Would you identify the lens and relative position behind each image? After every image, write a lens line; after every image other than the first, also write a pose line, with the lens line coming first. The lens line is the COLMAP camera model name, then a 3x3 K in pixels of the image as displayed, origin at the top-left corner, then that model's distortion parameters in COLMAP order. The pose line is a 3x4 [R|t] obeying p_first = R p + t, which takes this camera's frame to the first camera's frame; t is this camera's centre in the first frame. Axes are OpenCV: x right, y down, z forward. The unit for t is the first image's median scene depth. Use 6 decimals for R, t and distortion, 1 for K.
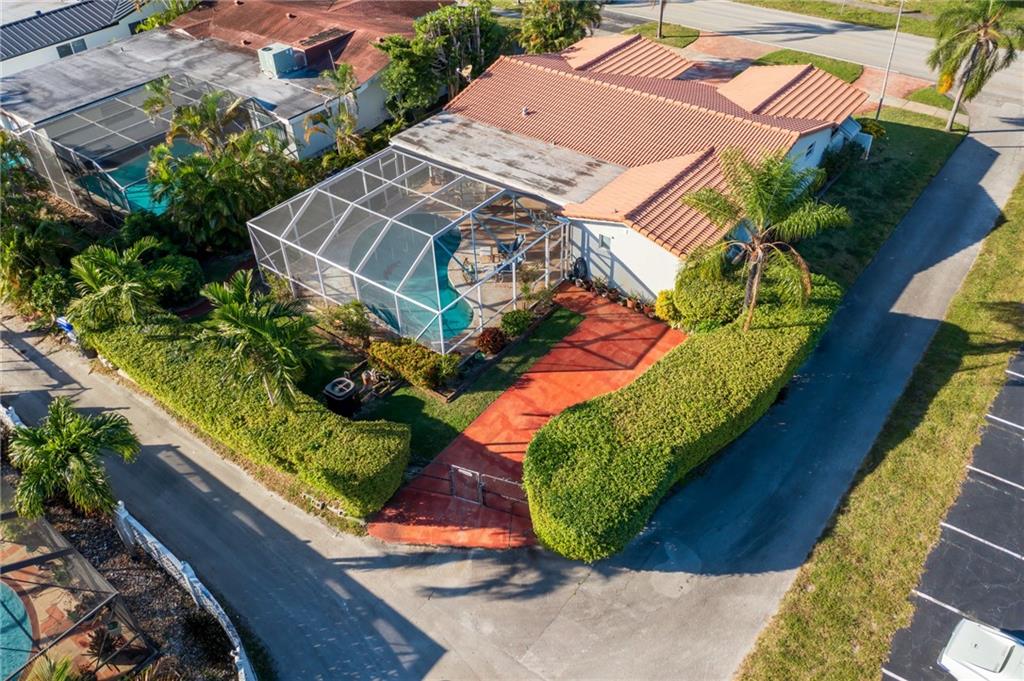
lens RADIAL K [[793.1, 0, 503.3], [0, 793.1, 341.7], [0, 0, 1]] dist [-0.028583, -0.003524]
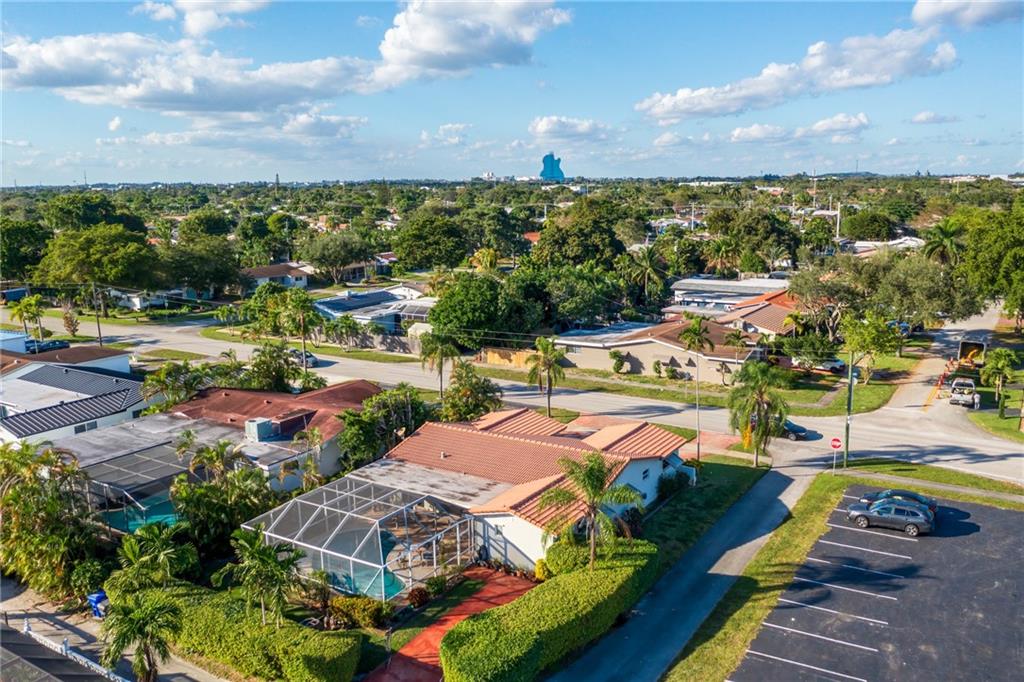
lens RADIAL K [[834.3, 0, 515.8], [0, 834.3, 337.3], [0, 0, 1]] dist [-0.022258, -0.016896]
pose [[0.995115, -0.008475, 0.098358, 0.013280], [0.055324, 0.873039, -0.484503, 0.279832], [-0.081765, 0.487577, 0.869243, -0.442395]]
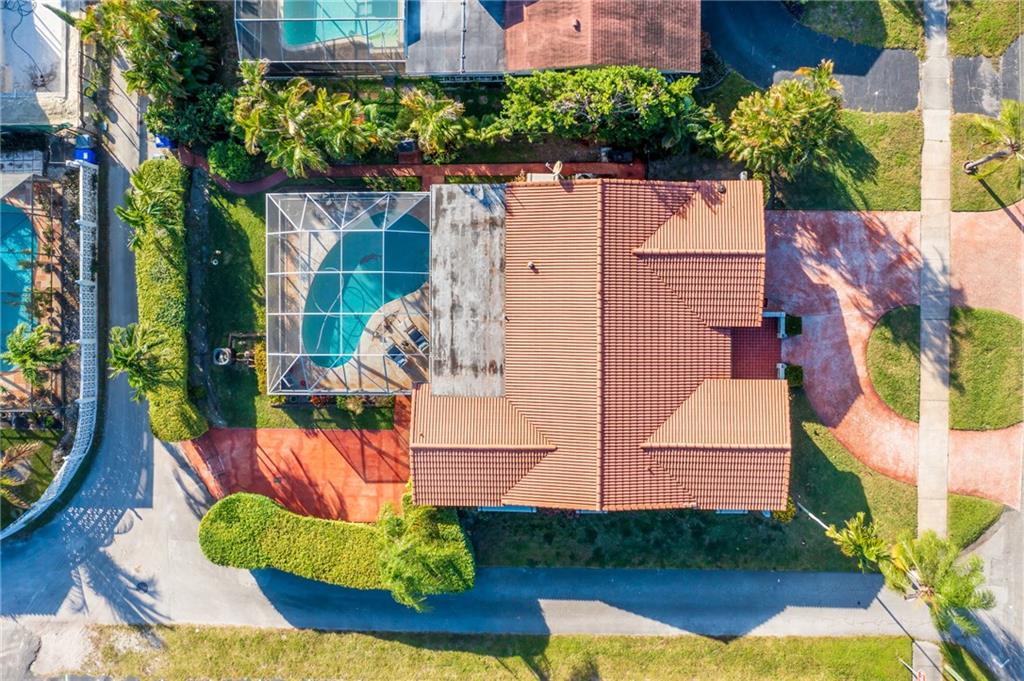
lens RADIAL K [[834.3, 0, 529.6], [0, 834.3, 297.3], [0, 0, 1]] dist [-0.022258, -0.016896]
pose [[0.617604, 0.786413, -0.010944, 0.081529], [-0.477701, 0.386141, 0.789111, -1.289085], [0.624793, -0.482131, 0.614153, 0.340750]]
